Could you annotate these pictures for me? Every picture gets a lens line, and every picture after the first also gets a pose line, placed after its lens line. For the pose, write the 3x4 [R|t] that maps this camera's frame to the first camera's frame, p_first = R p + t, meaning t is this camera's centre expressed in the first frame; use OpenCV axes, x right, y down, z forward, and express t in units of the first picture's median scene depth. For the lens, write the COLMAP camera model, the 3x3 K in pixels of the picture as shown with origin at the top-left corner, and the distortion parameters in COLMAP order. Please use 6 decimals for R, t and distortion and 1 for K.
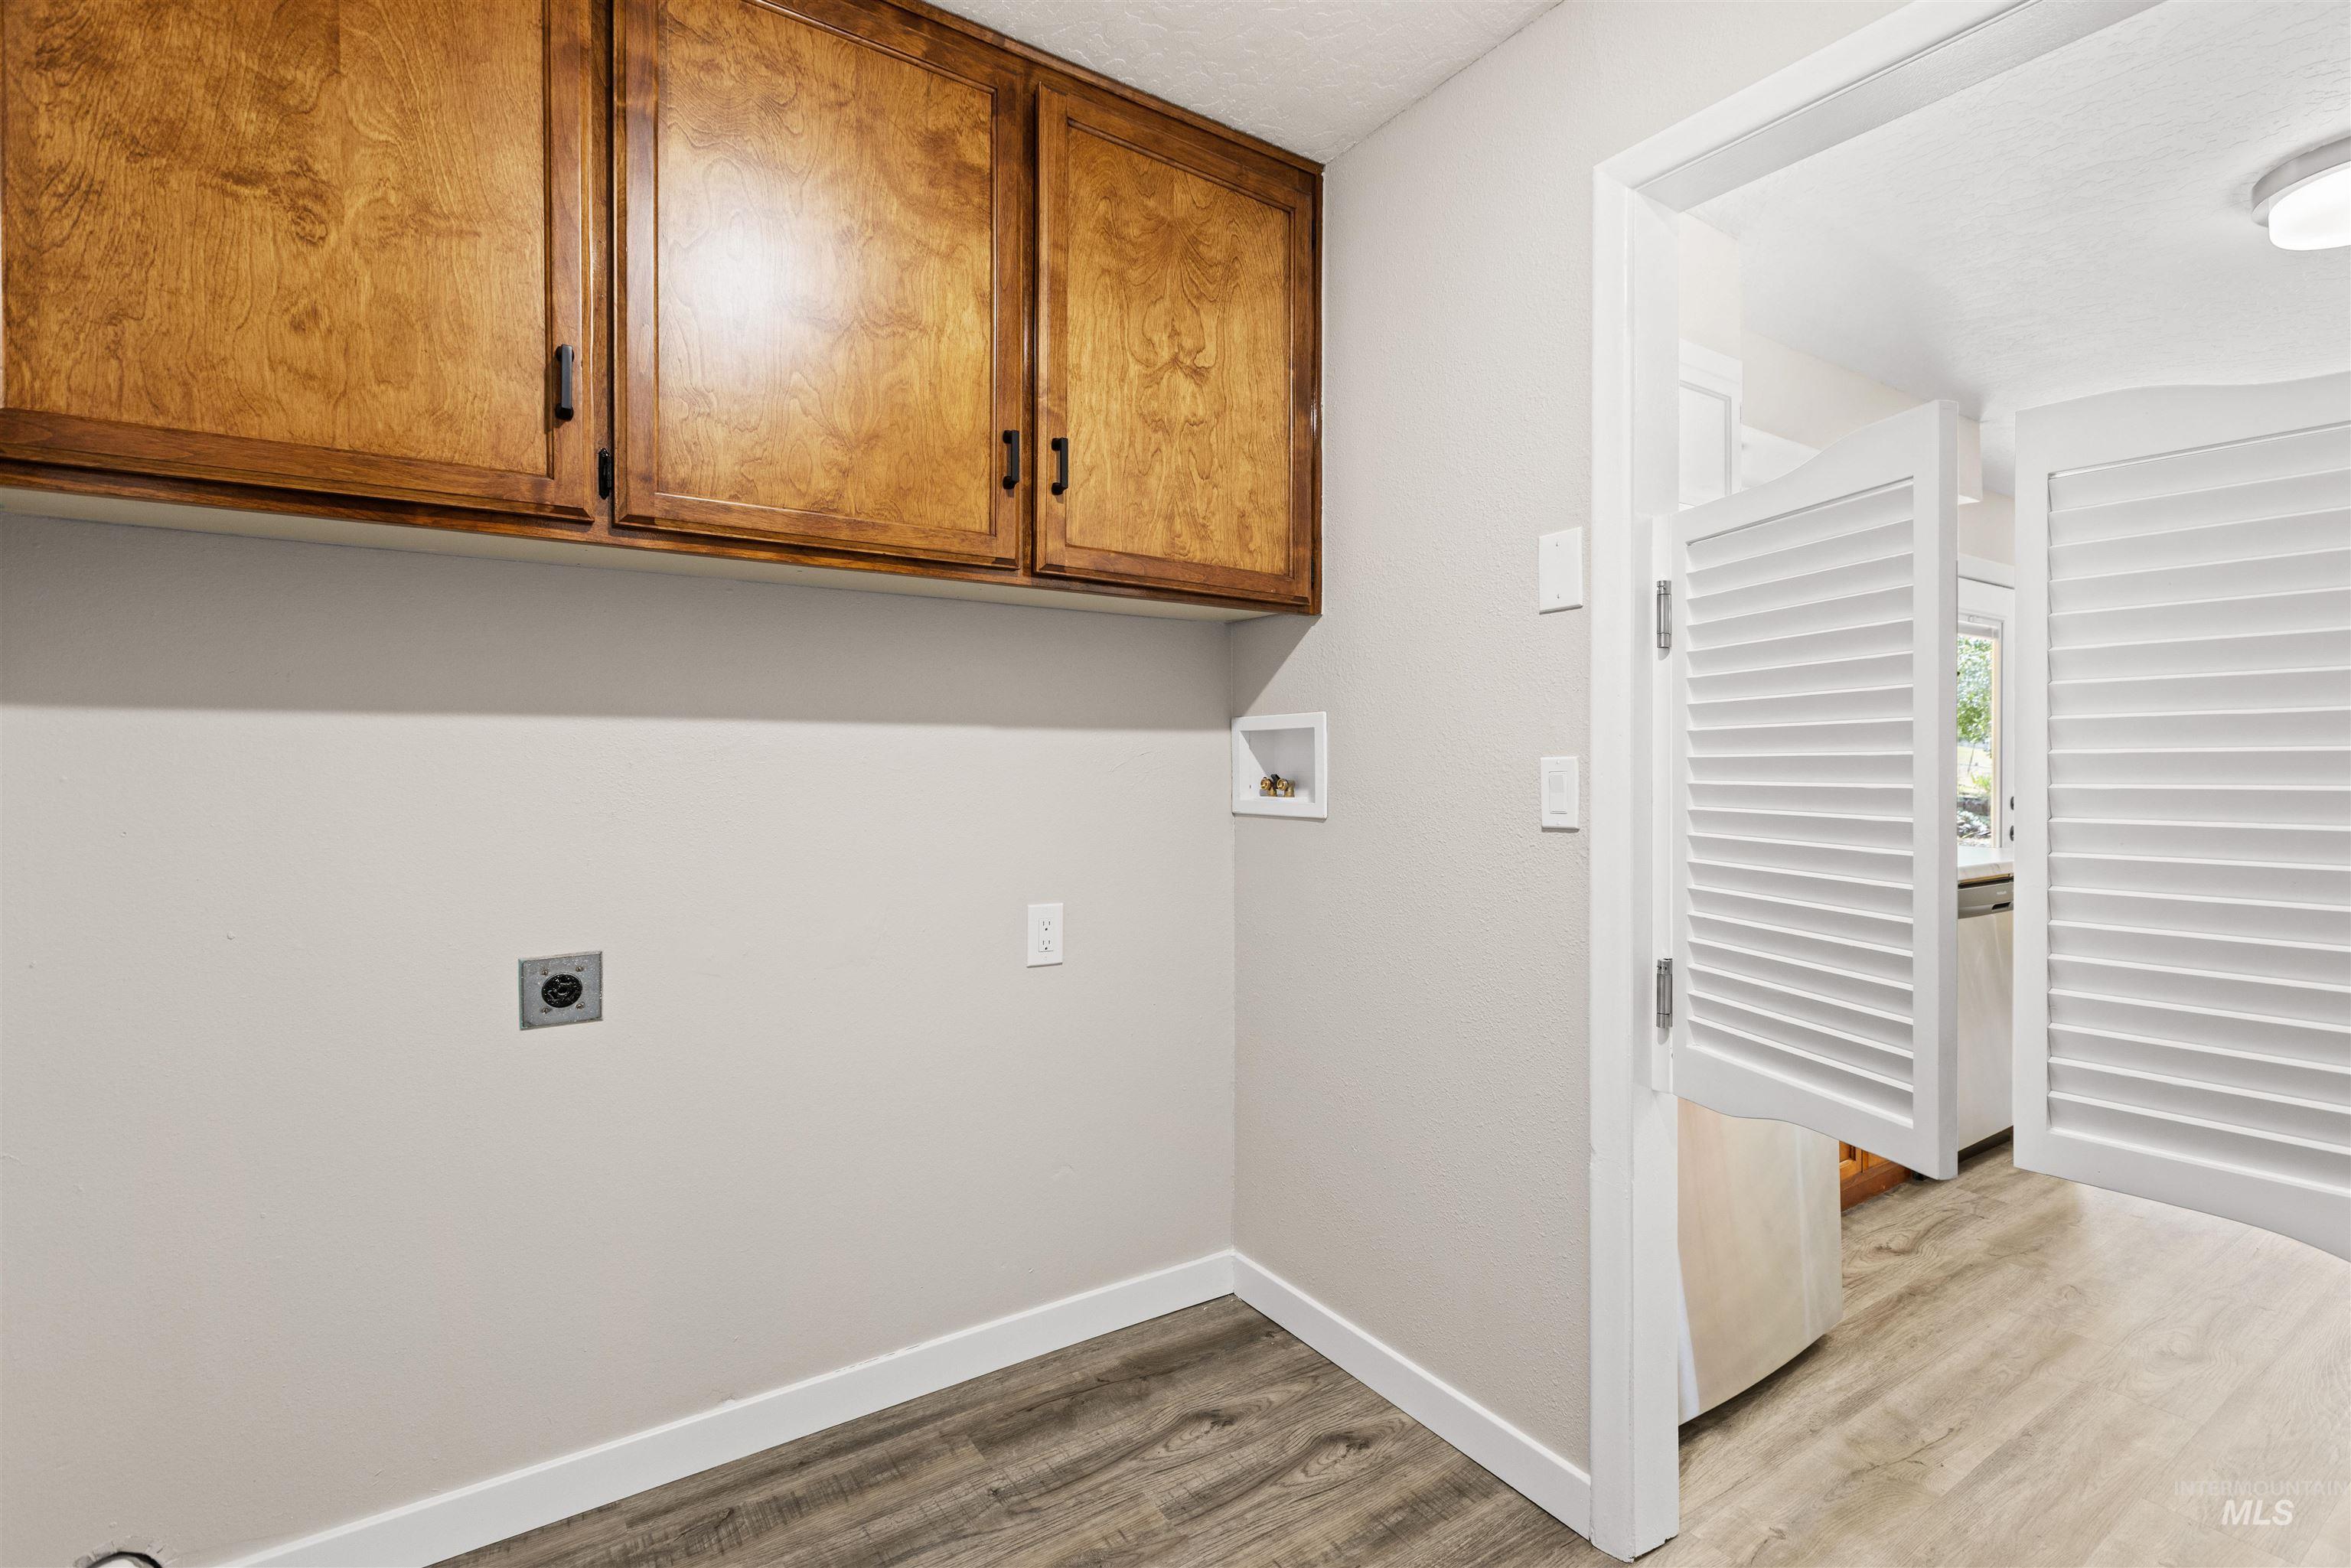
lens RADIAL K [[1065.6, 0, 1191.9], [0, 1065.6, 769.7], [0, 0, 1]] dist [0.003183, -0.001150]
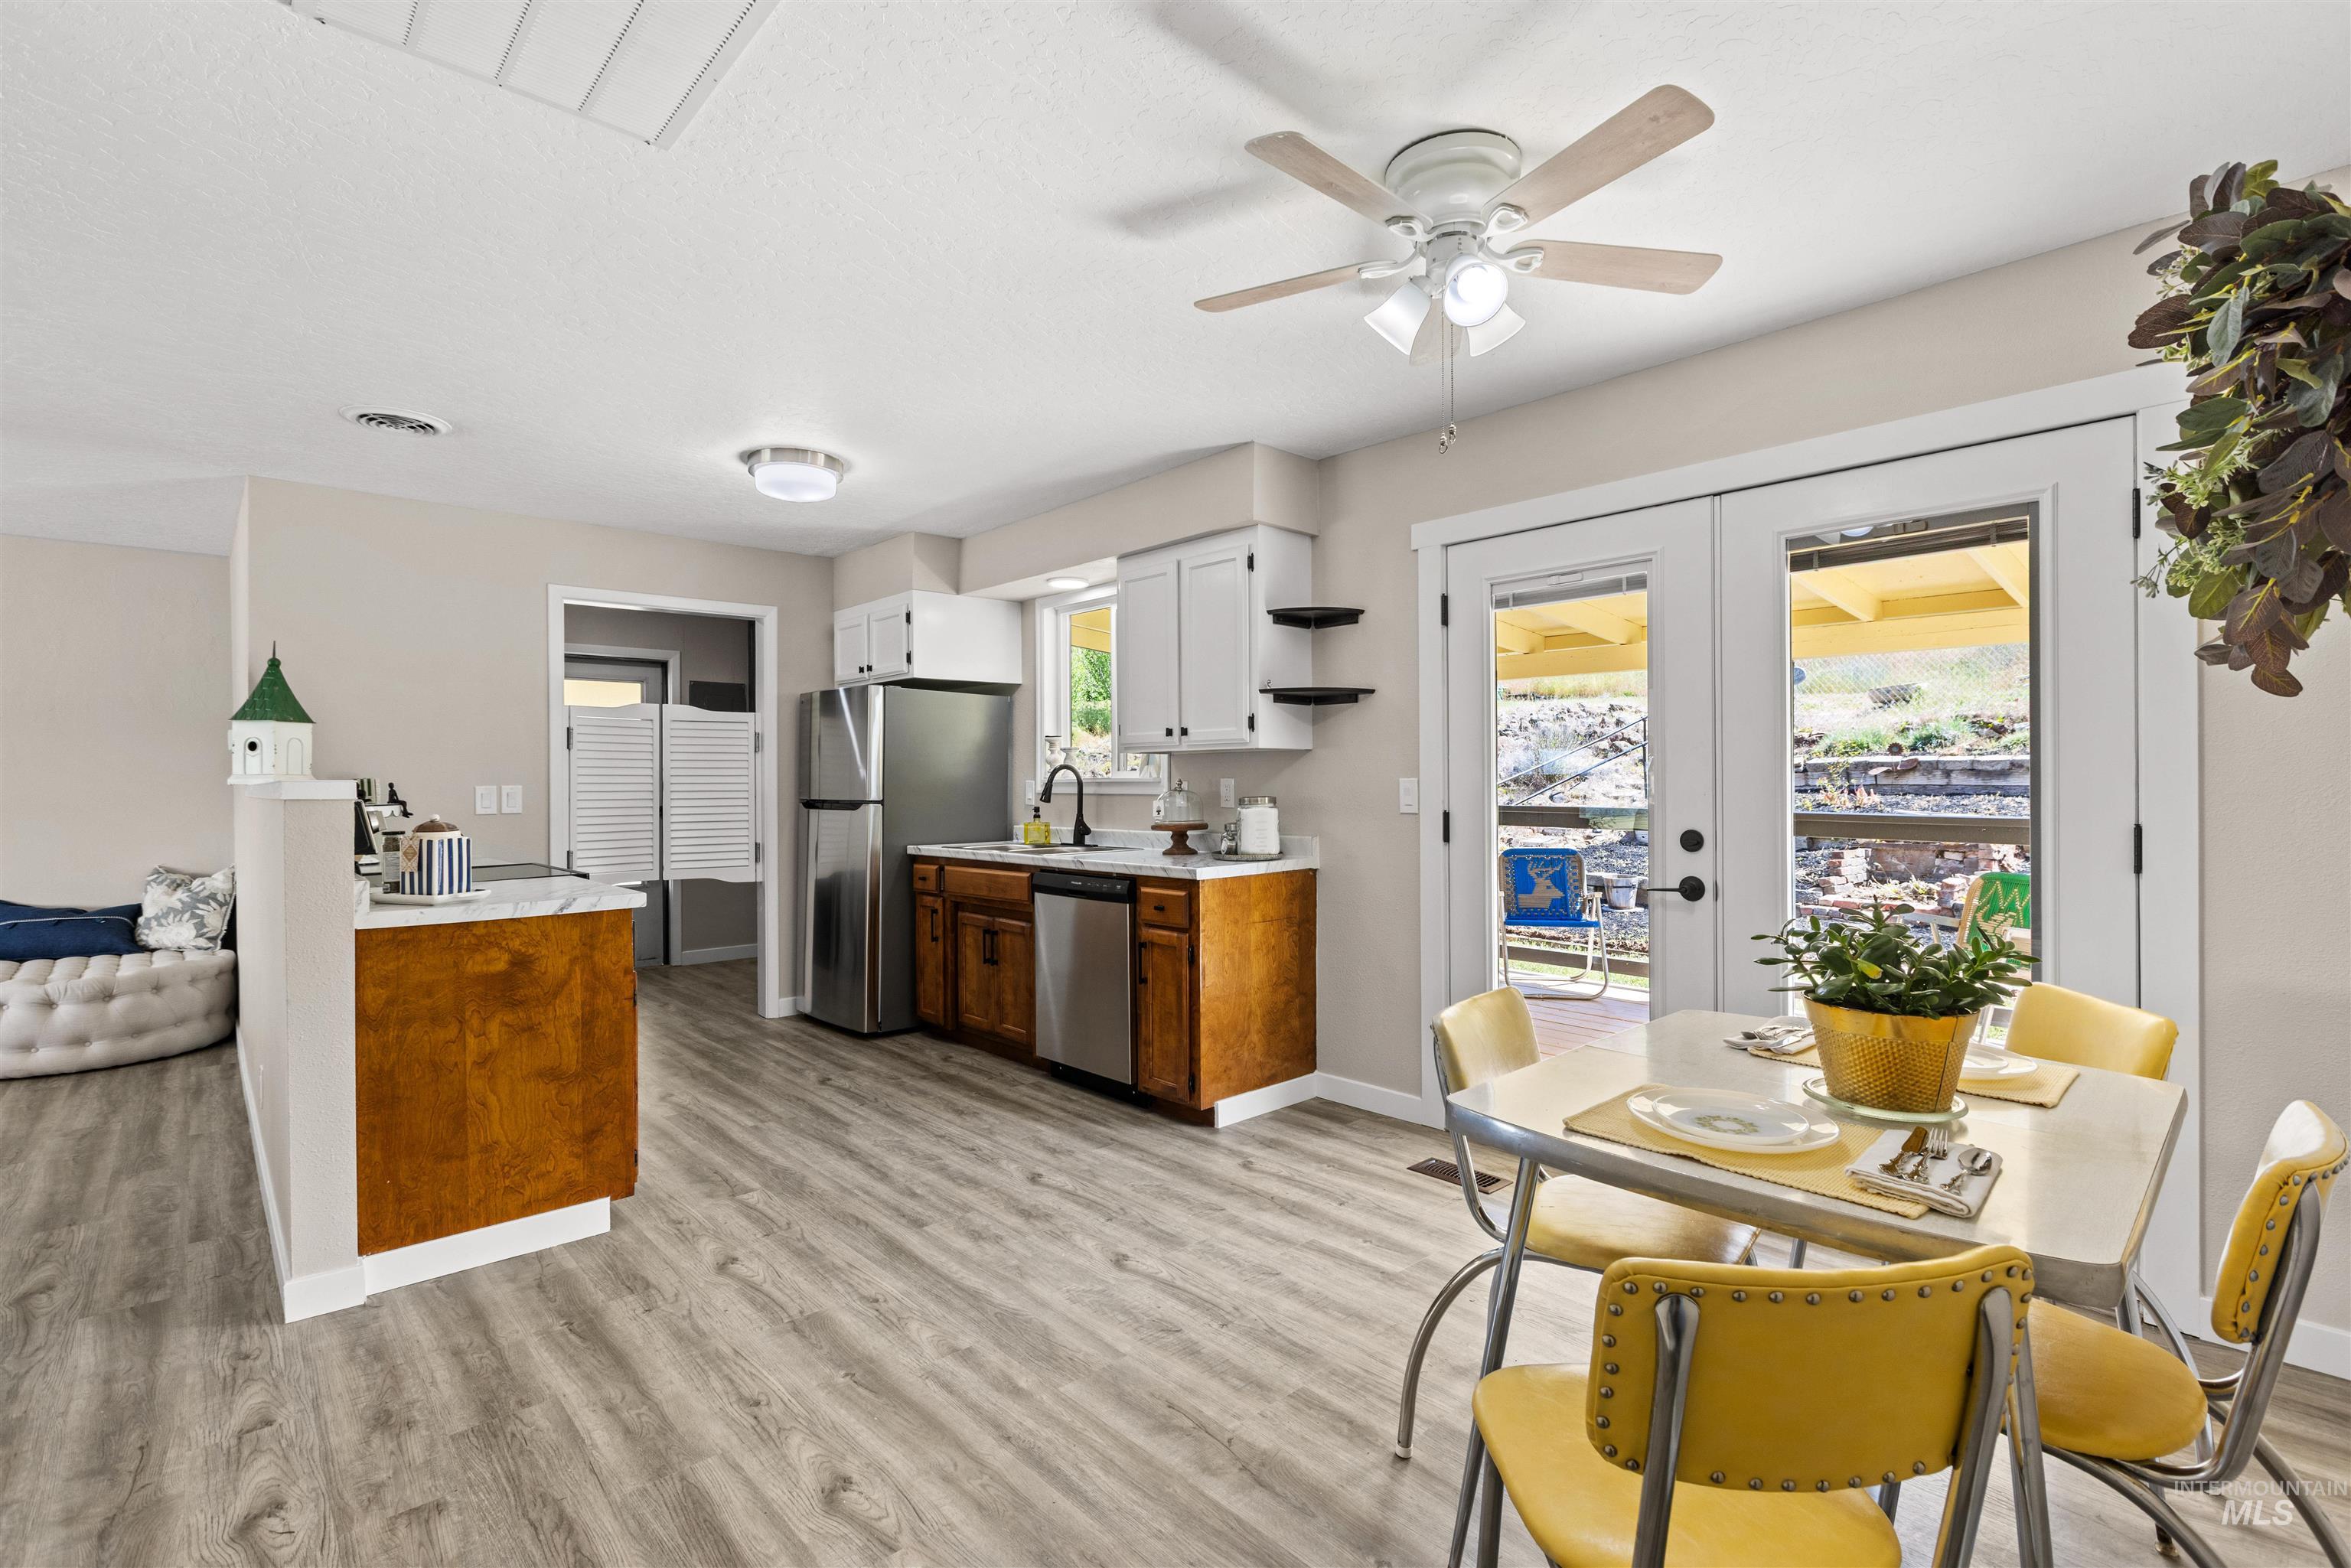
lens RADIAL K [[1065.6, 0, 1184.3], [0, 1065.6, 784.4], [0, 0, 1]] dist [0.003183, -0.001150]
pose [[0.159984, 0.004329, -0.987110, 2.585028], [0.005802, 0.999969, 0.005326, -0.017167], [0.987103, -0.006579, 0.159954, 1.152793]]
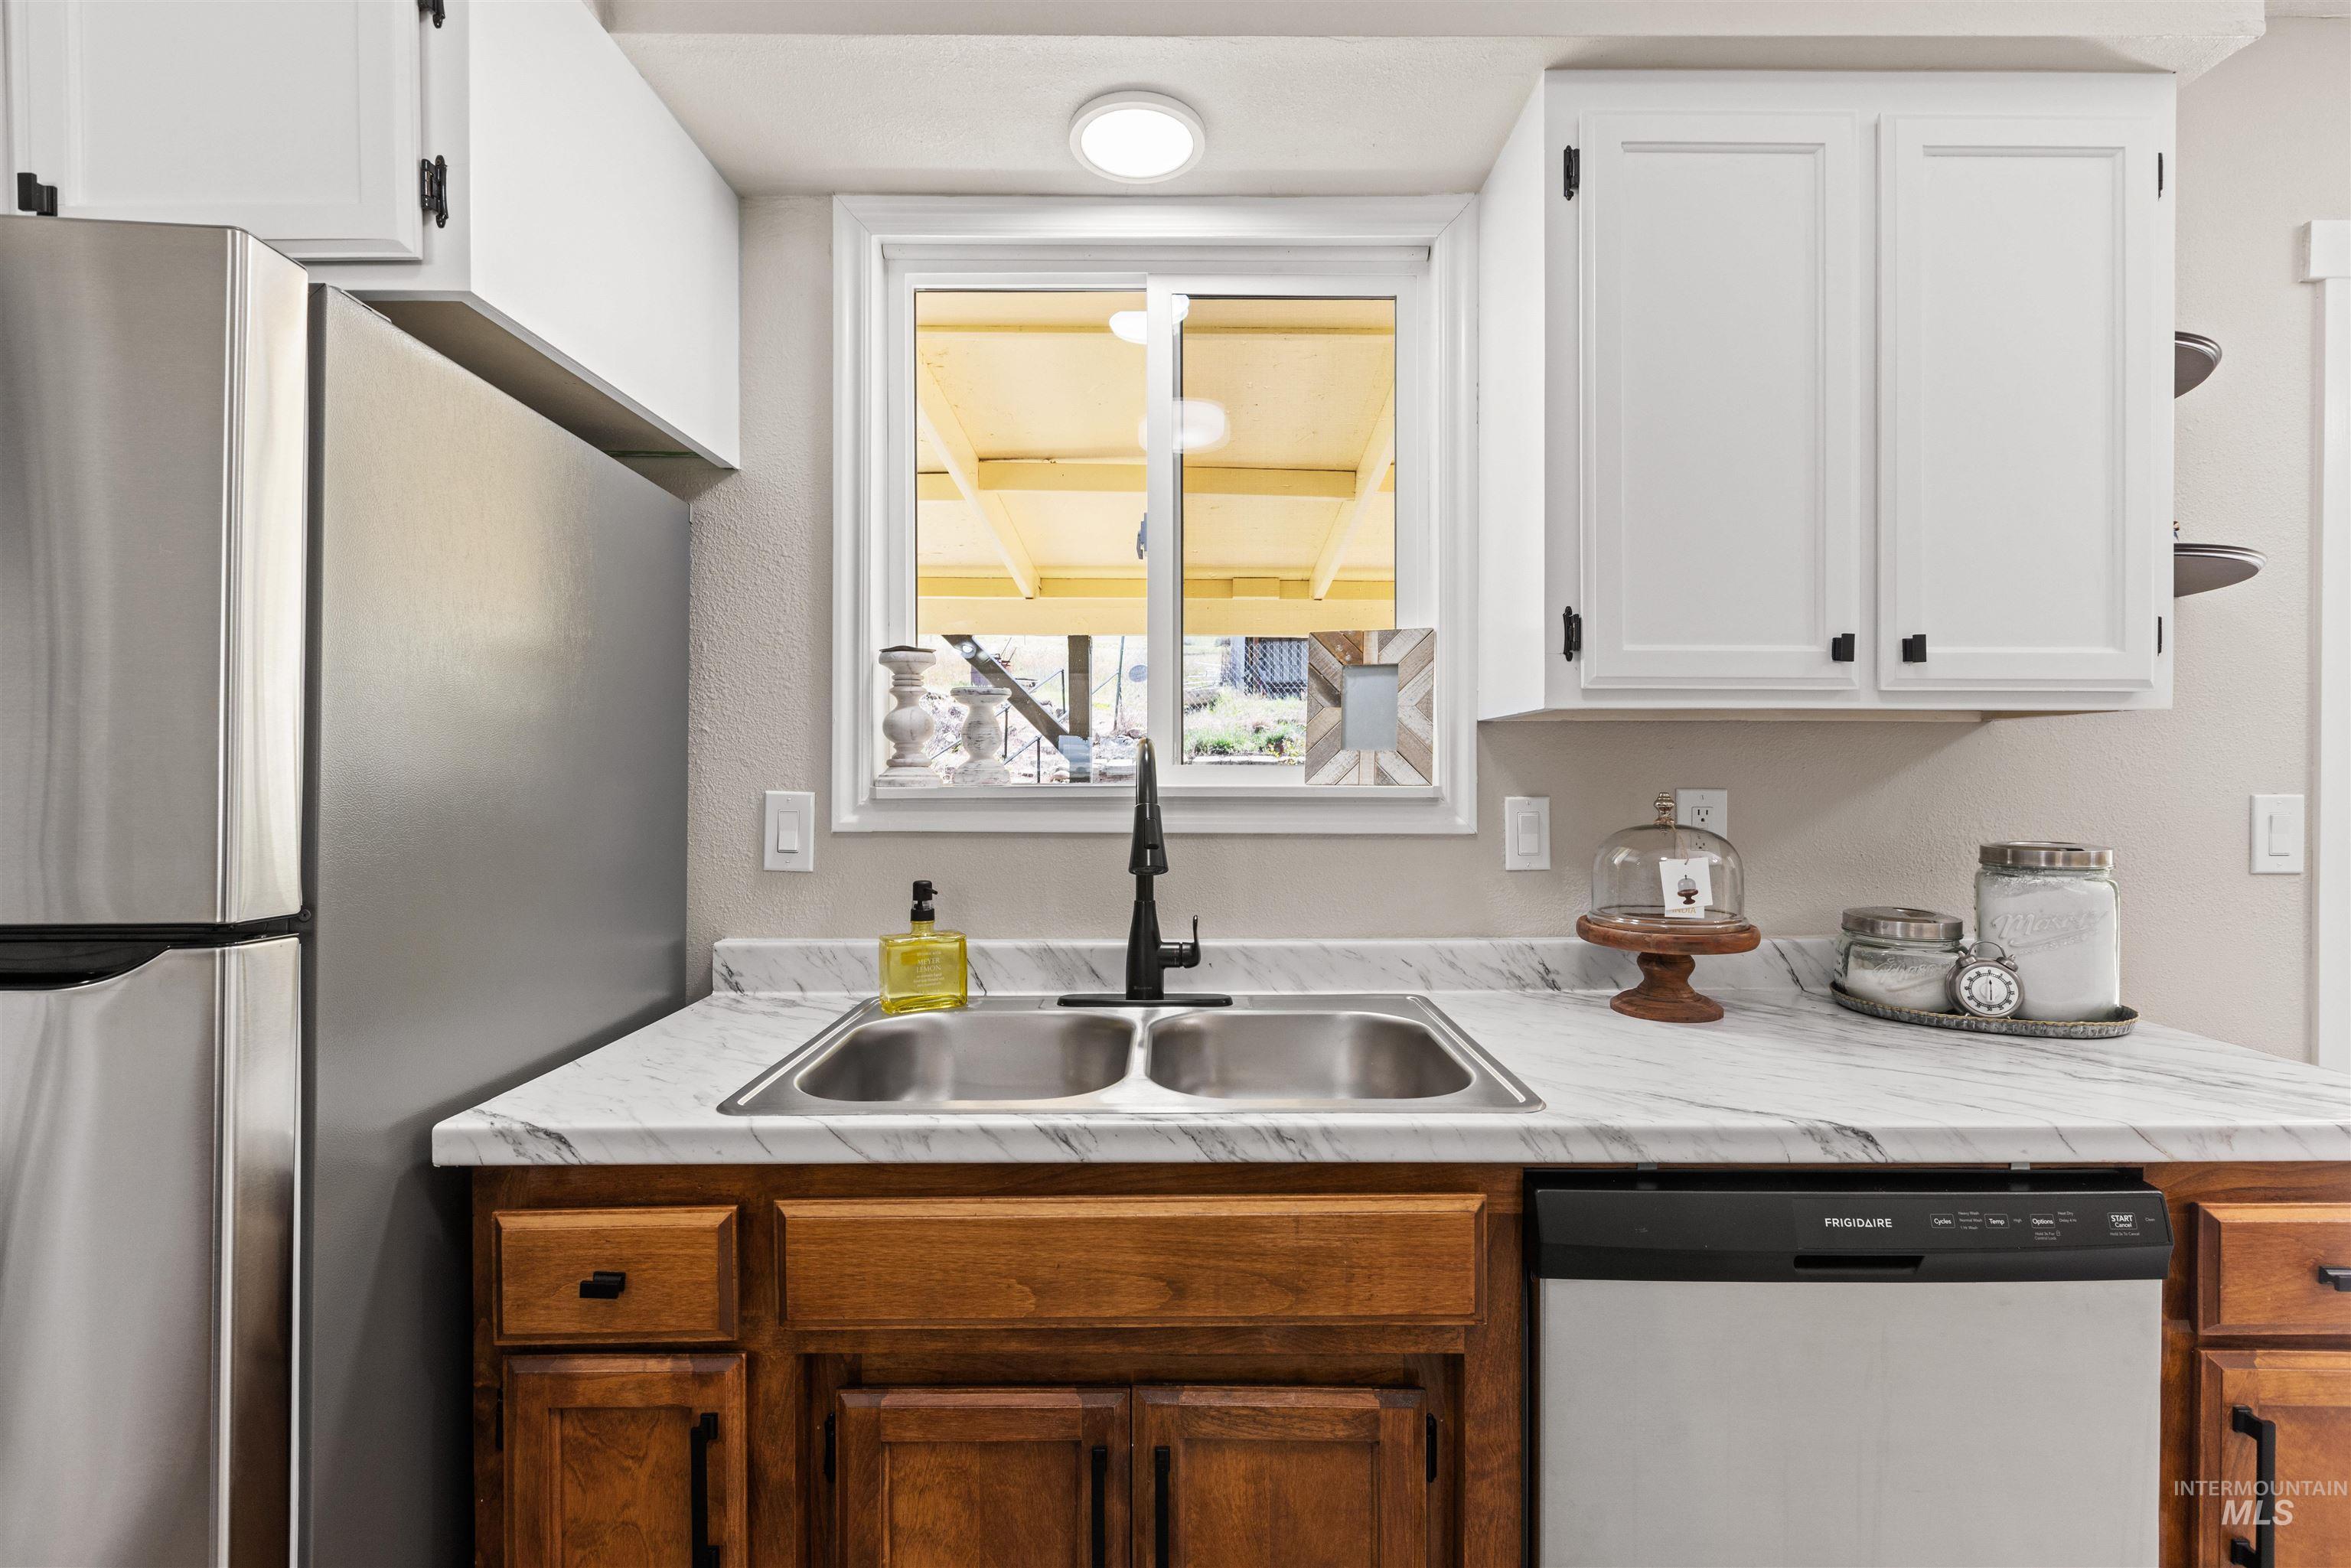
lens RADIAL K [[1065.6, 0, 1178.0], [0, 1065.6, 775.3], [0, 0, 1]] dist [0.003183, -0.001150]
pose [[0.834097, 0.003514, -0.551607, 0.955939], [-0.003606, 0.999993, 0.000917, -0.025929], [0.551606, 0.001224, 0.834104, 0.775225]]
